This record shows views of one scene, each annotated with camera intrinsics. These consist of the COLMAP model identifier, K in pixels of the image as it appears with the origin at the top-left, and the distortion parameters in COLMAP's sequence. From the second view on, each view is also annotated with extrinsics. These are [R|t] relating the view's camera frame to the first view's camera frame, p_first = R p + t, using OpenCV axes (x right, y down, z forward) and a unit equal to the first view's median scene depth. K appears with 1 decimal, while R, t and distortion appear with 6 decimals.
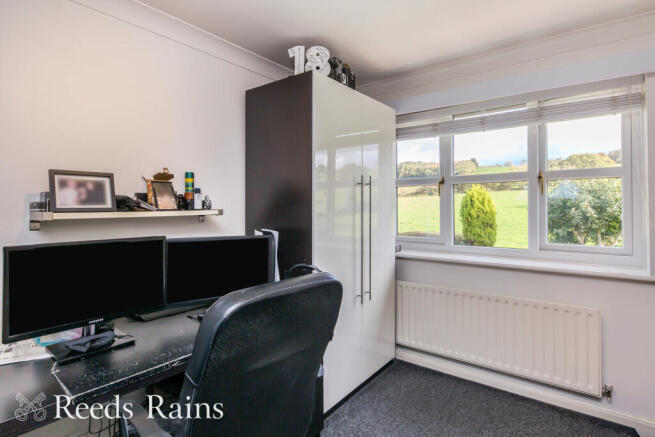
lens RADIAL K [[345.8, 0, 327.5], [0, 345.8, 218.5], [0, 0, 1]] dist [-0.000154, -0.000046]
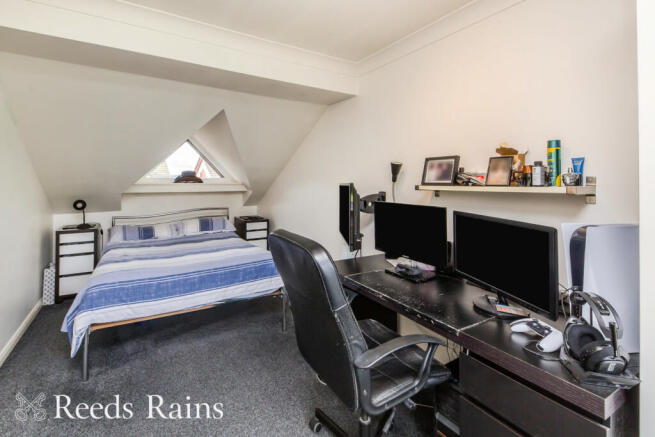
lens RADIAL K [[299.5, 0, 327.5], [0, 299.5, 218.5], [0, 0, 1]] dist [-0.000314, -0.000032]
pose [[-0.327748, 0.117199, -0.937468, 0.586067], [-0.039011, 0.989751, 0.137374, -0.033579], [0.943960, 0.081596, -0.319816, 0.931960]]
